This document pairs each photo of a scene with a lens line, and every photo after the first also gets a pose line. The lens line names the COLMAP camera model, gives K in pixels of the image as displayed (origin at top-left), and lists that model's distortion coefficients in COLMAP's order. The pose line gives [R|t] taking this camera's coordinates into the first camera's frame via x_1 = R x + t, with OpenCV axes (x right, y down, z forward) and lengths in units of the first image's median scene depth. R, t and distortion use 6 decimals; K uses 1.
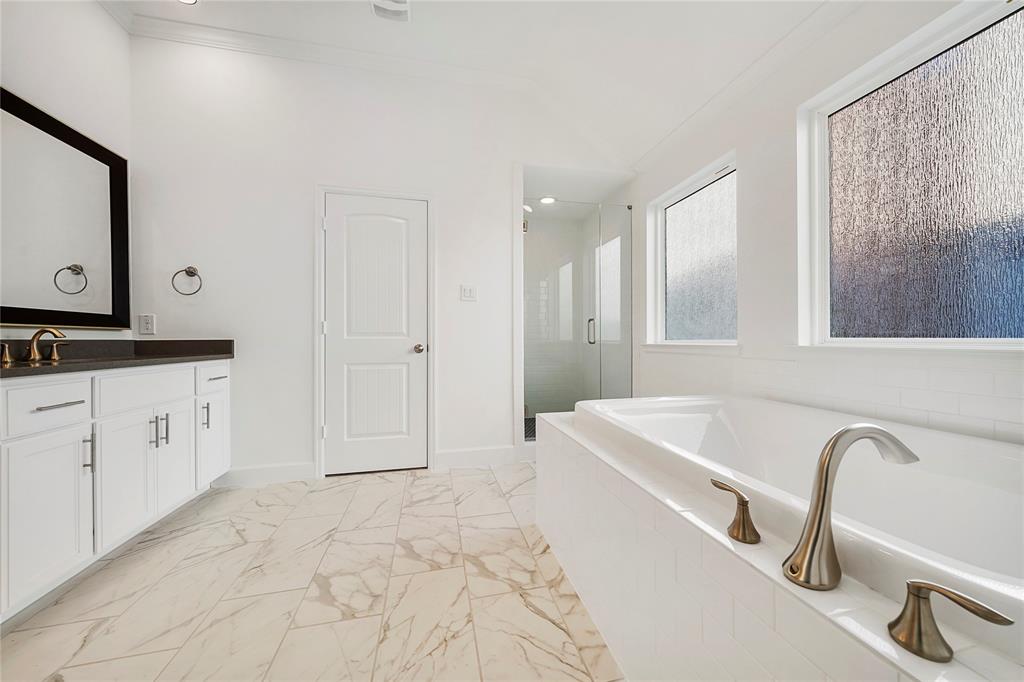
lens RADIAL K [[355.0, 0, 505.6], [0, 355.0, 339.4], [0, 0, 1]] dist [0.001170, -0.000051]
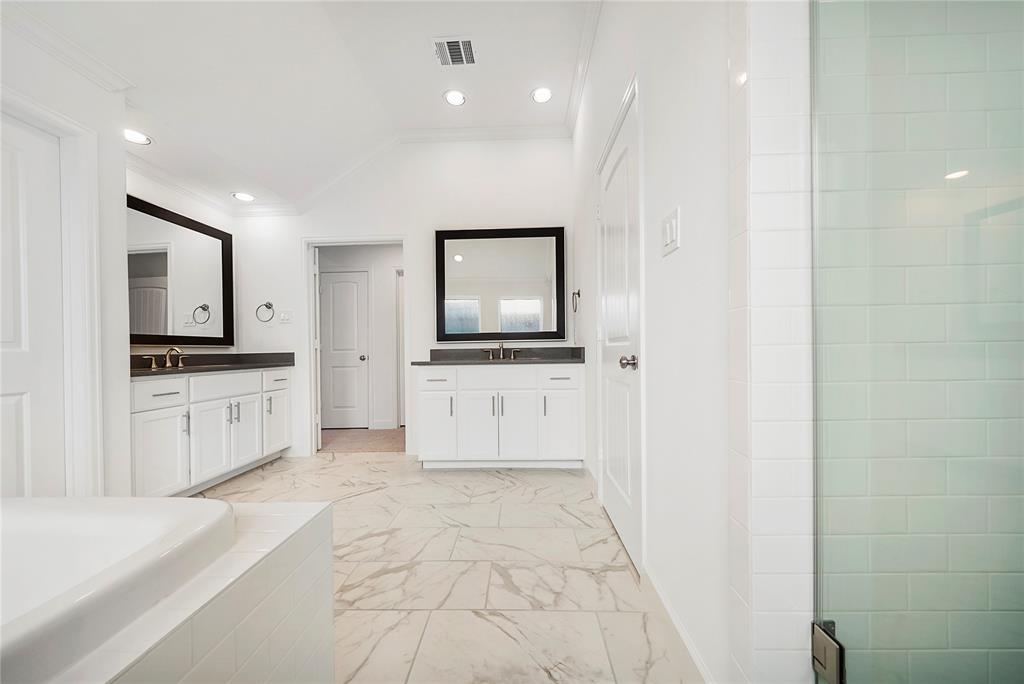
lens RADIAL K [[349.4, 0, 510.9], [0, 349.4, 344.2], [0, 0, 1]] dist [0.000966, 0.000013]
pose [[-0.229164, -0.005305, -0.973373, 0.512957], [0.022806, 0.999681, -0.010817, 0.001205], [0.973121, -0.024677, -0.228970, 1.376901]]
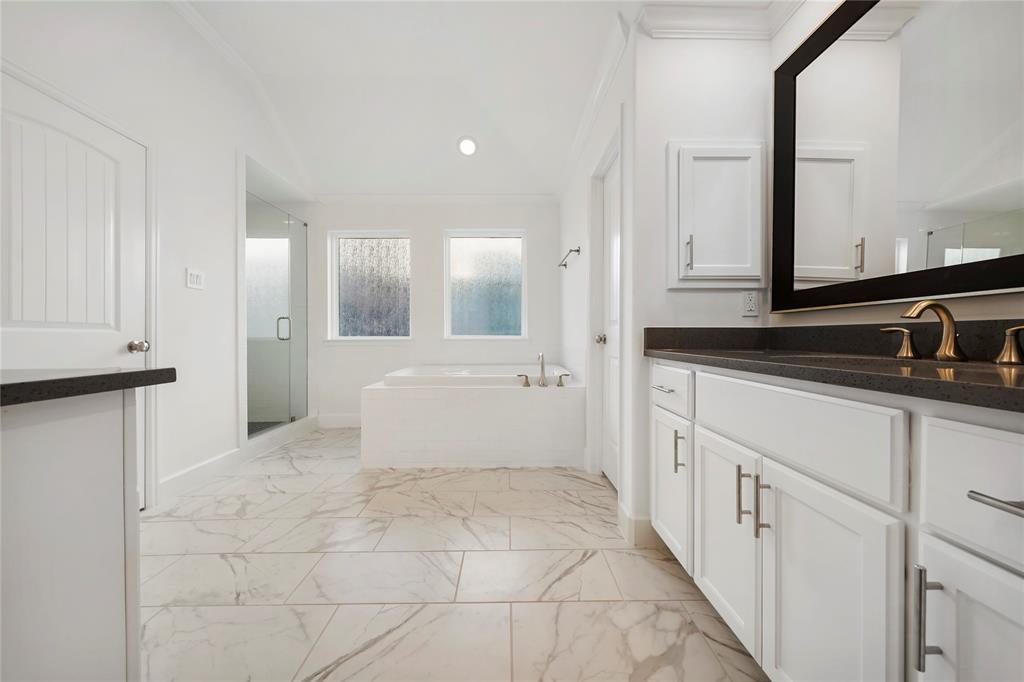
lens RADIAL K [[366.3, 0, 515.5], [0, 366.3, 339.6], [0, 0, 1]] dist [0.006068, -0.006245]
pose [[0.187165, -0.003948, 0.982321, -1.208945], [0.003713, 0.999988, 0.003311, 0.017268], [-0.982322, 0.003027, 0.187177, 0.144976]]
